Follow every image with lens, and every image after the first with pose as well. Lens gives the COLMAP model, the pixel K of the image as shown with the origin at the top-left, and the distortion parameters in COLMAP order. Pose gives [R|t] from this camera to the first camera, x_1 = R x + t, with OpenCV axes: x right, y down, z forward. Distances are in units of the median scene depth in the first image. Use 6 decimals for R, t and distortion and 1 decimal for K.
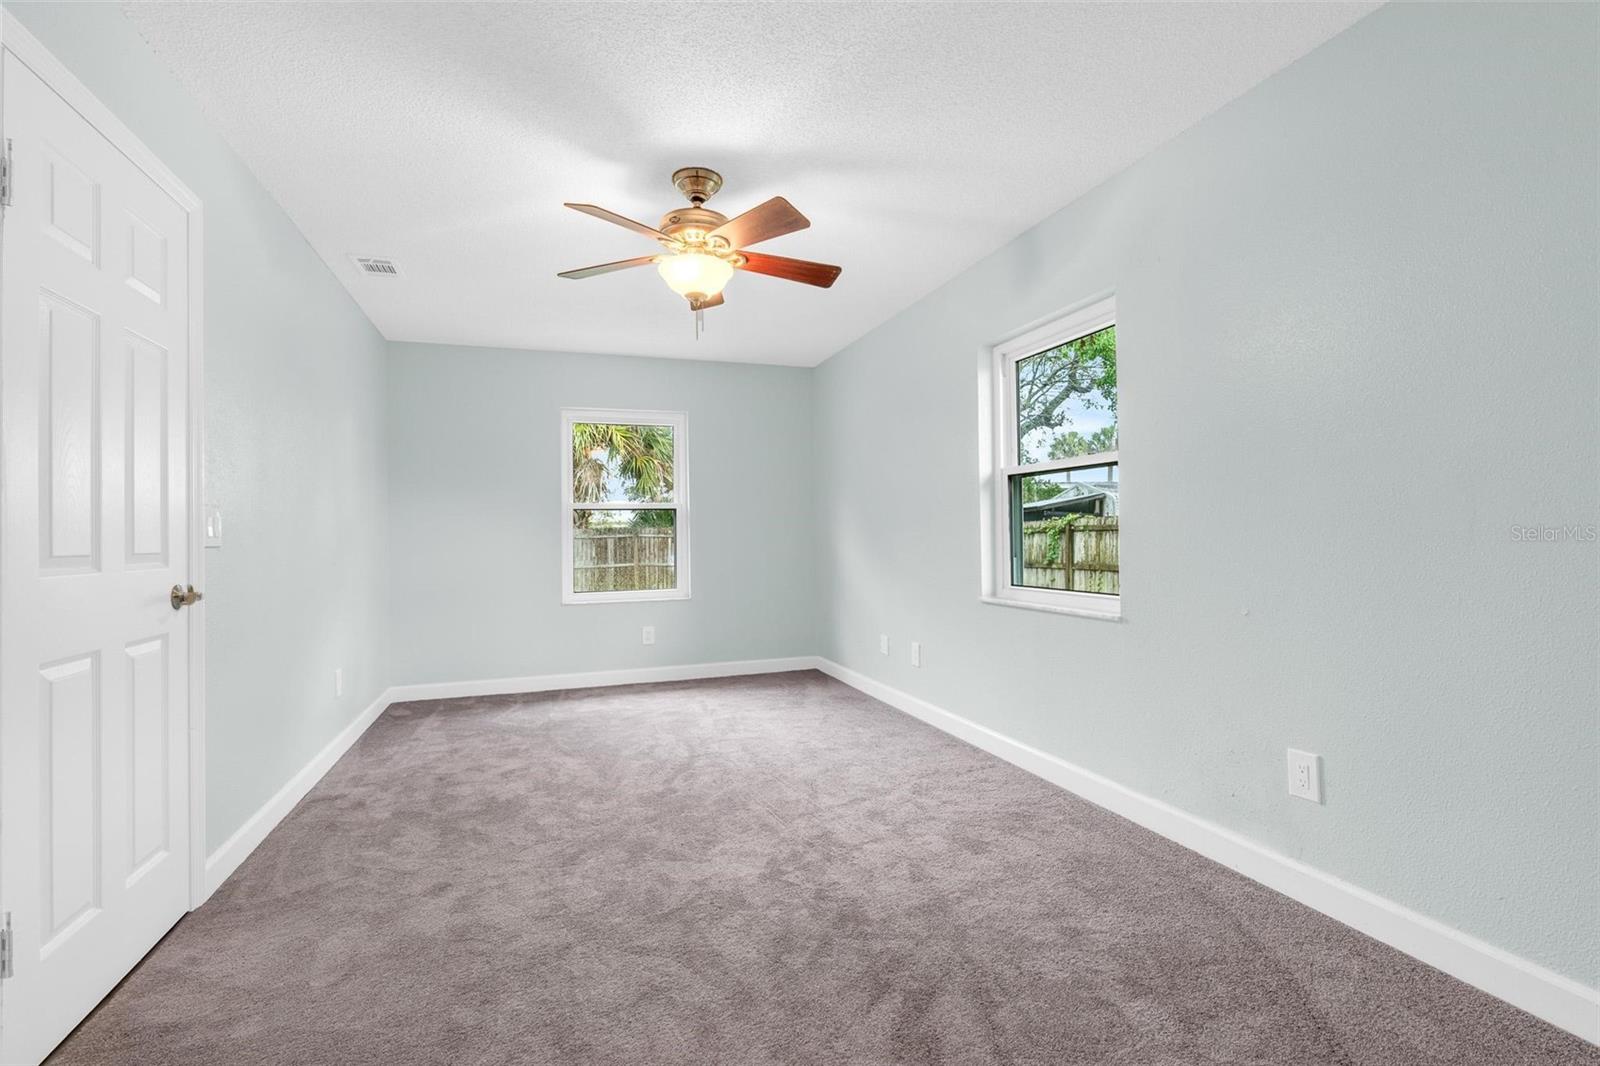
lens RADIAL K [[718.2, 0, 794.4], [0, 718.2, 535.5], [0, 0, 1]] dist [-0.009946, 0.004321]
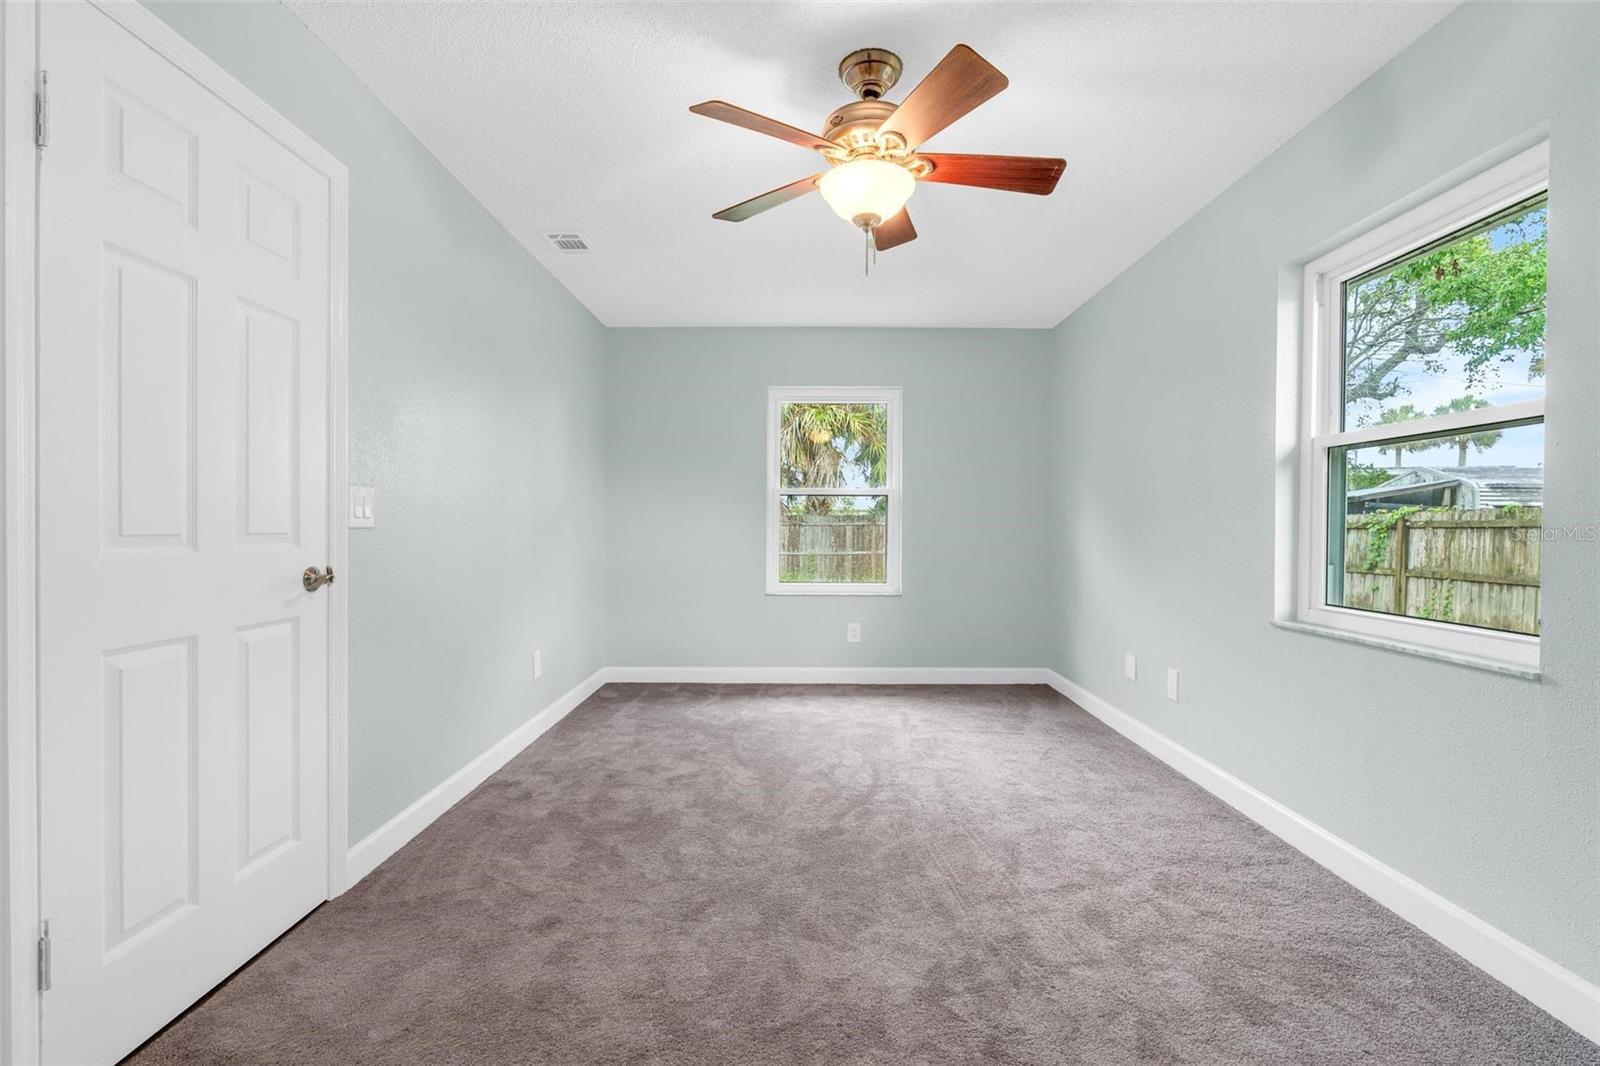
lens RADIAL K [[718.2, 0, 806.5], [0, 718.2, 536.8], [0, 0, 1]] dist [-0.009946, 0.004321]
pose [[0.947917, 0.024143, -0.317601, 0.049218], [-0.018509, 0.999613, 0.020746, -0.002124], [0.317980, -0.013787, 0.947997, 0.198865]]
